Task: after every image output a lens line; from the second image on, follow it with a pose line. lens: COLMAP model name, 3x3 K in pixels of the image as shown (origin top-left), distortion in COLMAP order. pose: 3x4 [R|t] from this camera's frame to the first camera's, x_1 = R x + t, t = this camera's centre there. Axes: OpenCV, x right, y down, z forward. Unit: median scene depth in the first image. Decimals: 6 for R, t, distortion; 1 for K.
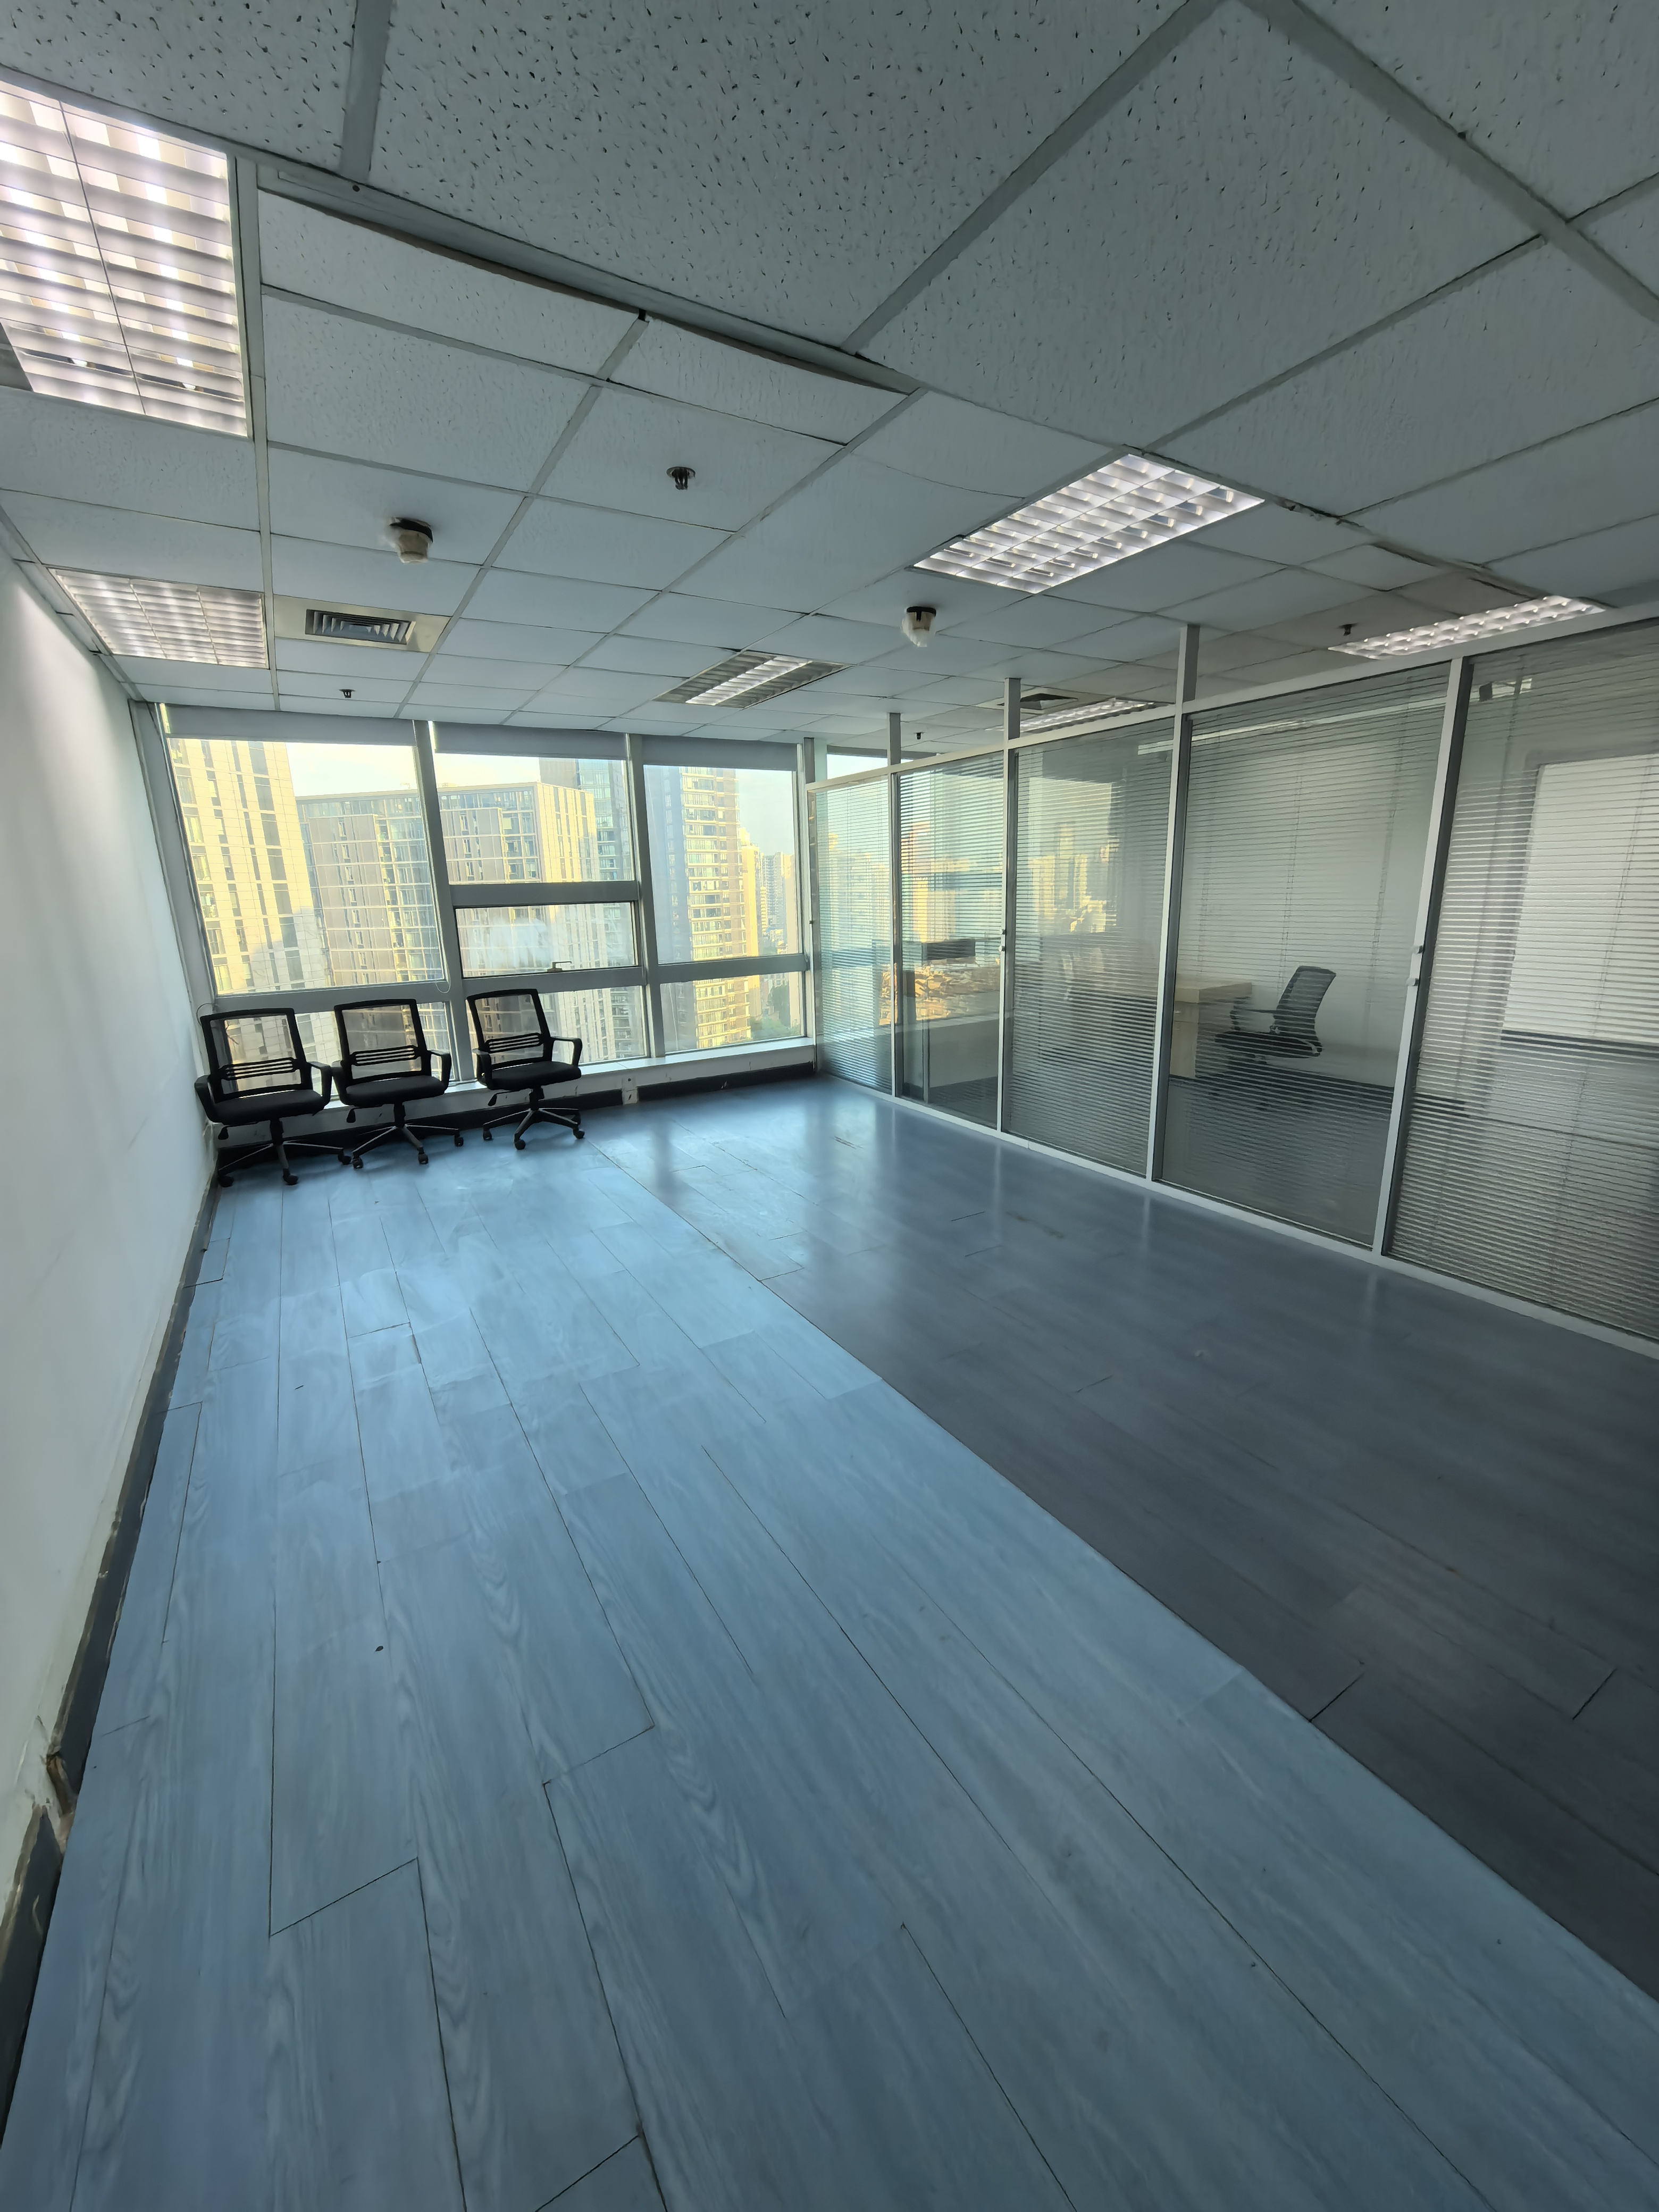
lens RADIAL K [[866.5, 0, 860.6], [0, 866.5, 1103.5], [0, 0, 1]] dist [0.001686, 0.000255]
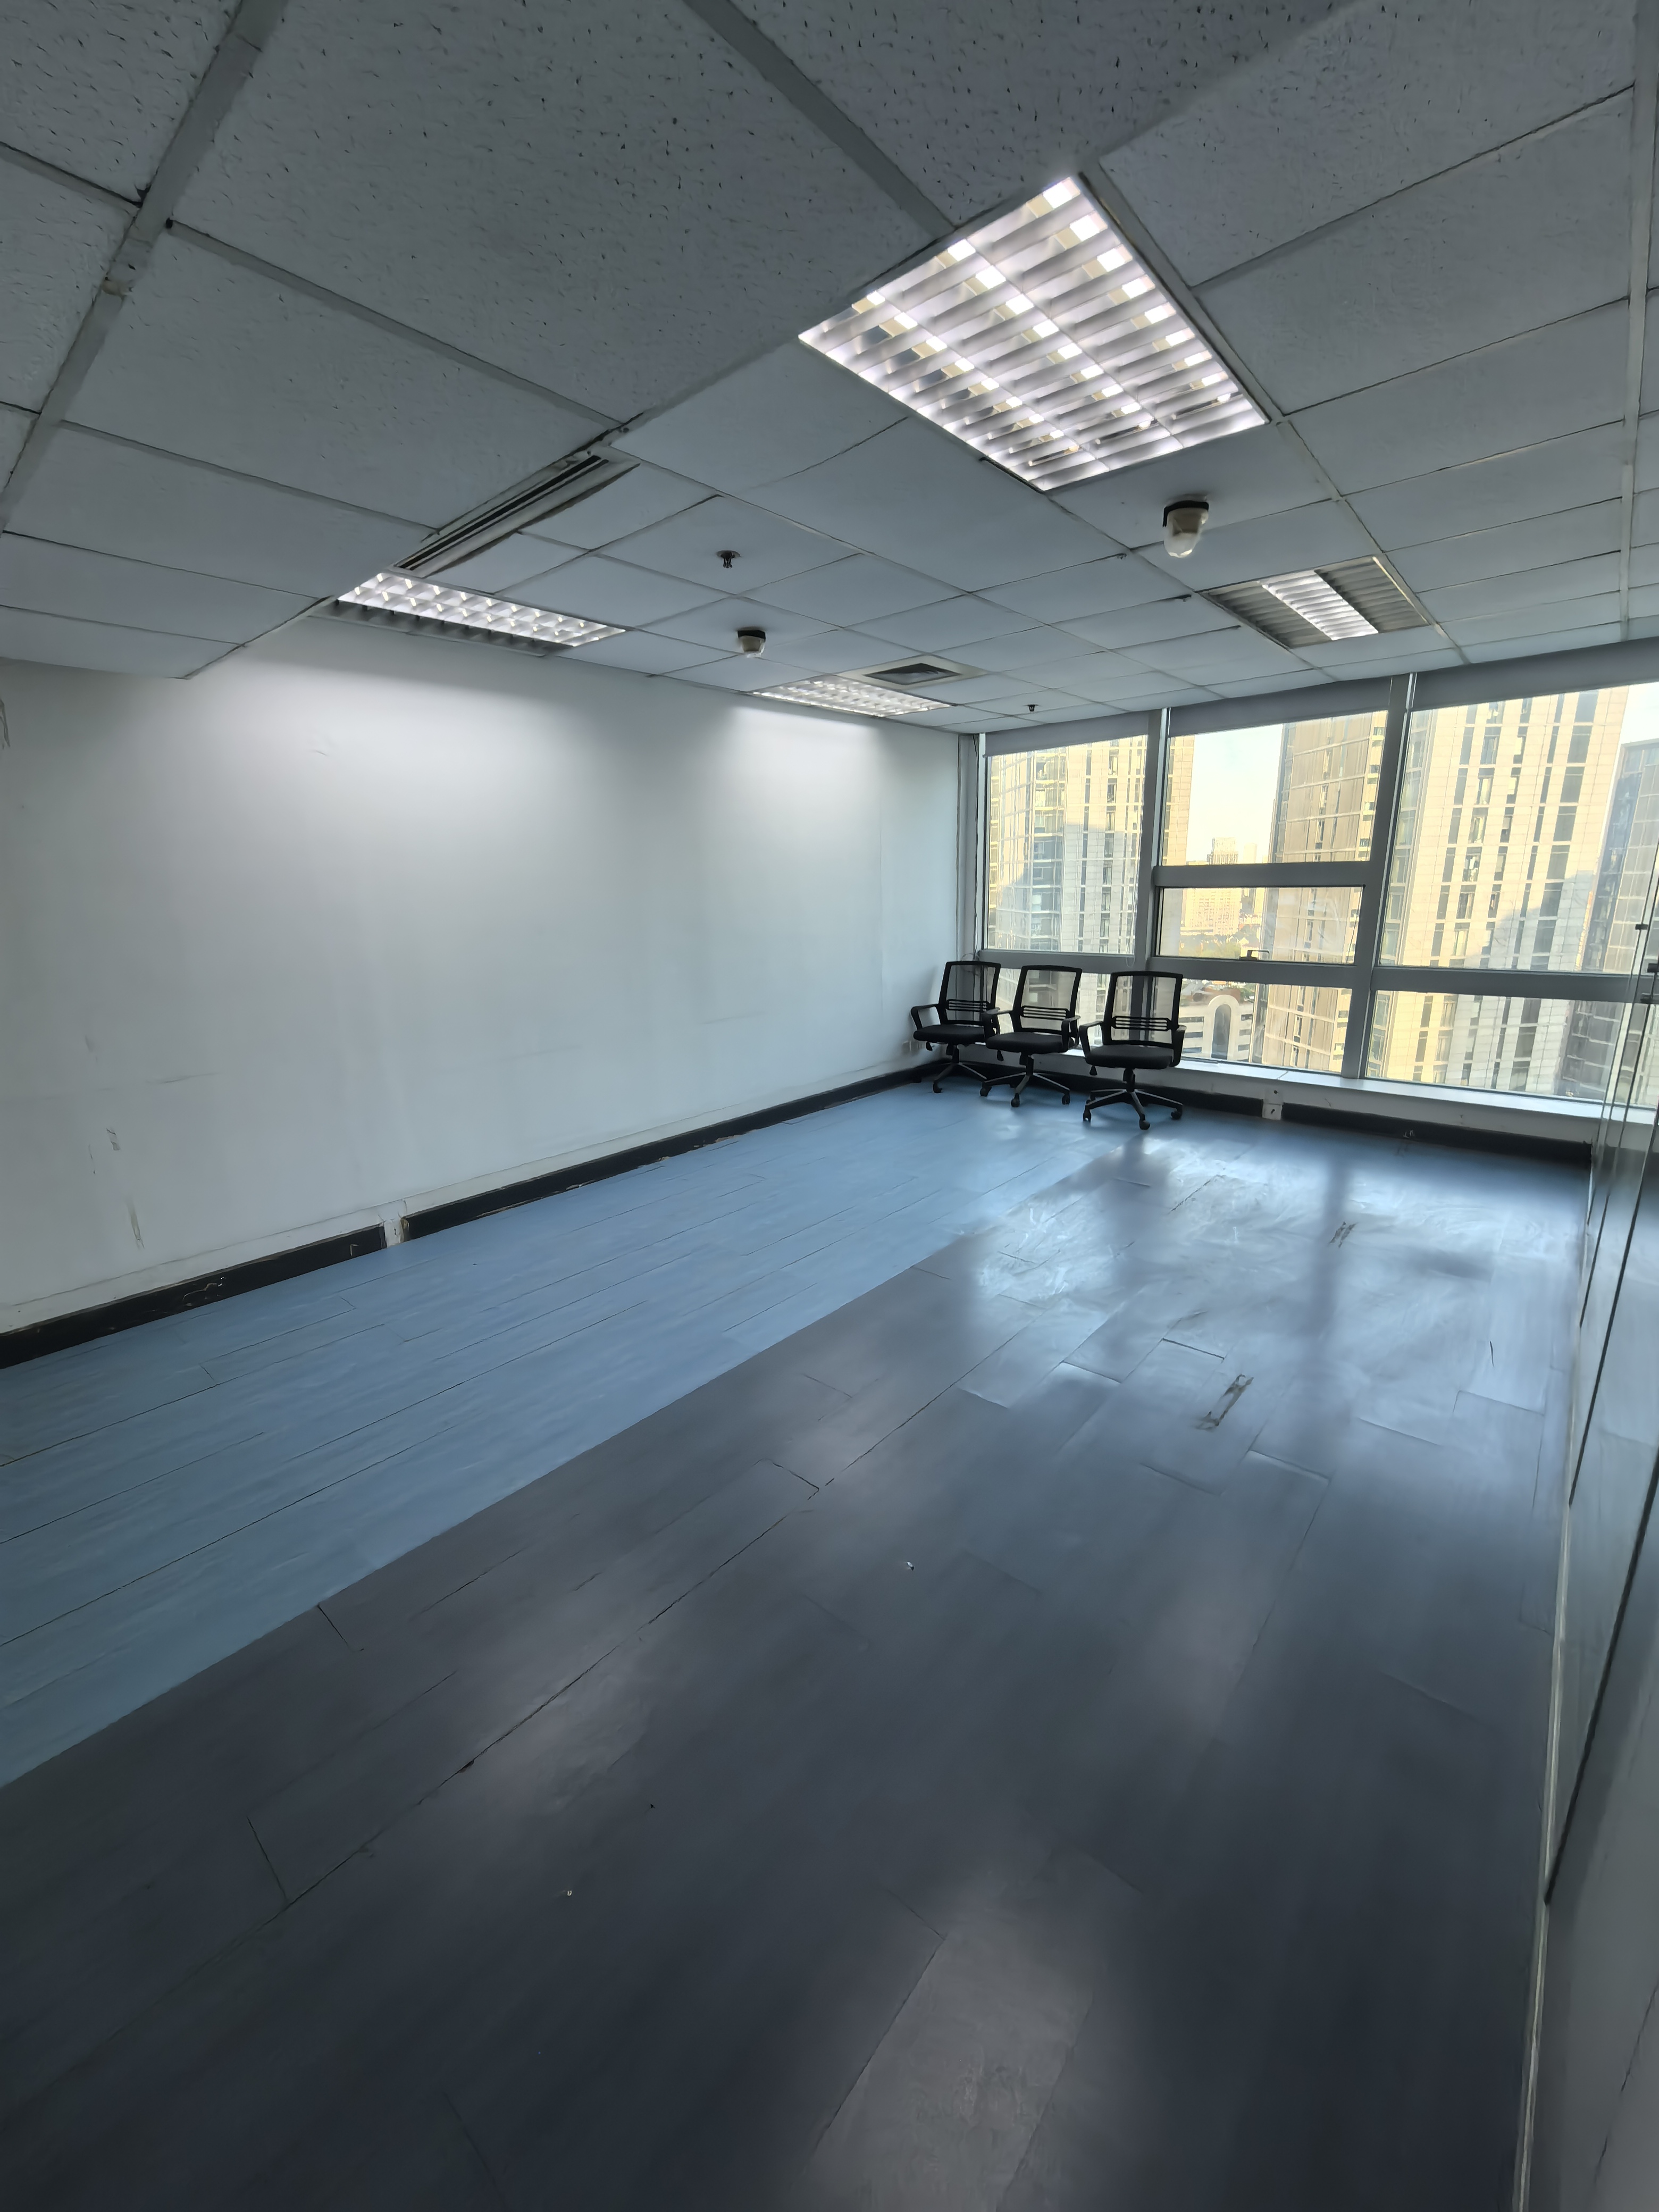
lens RADIAL K [[890.2, 0, 829.5], [0, 890.2, 1106.0], [0, 0, 1]] dist [-0.001286, 0.000067]
pose [[0.289168, 0.255558, -0.922535, 0.461935], [-0.220738, 0.955537, 0.195510, -0.096481], [0.931481, 0.147104, 0.332722, 0.315269]]
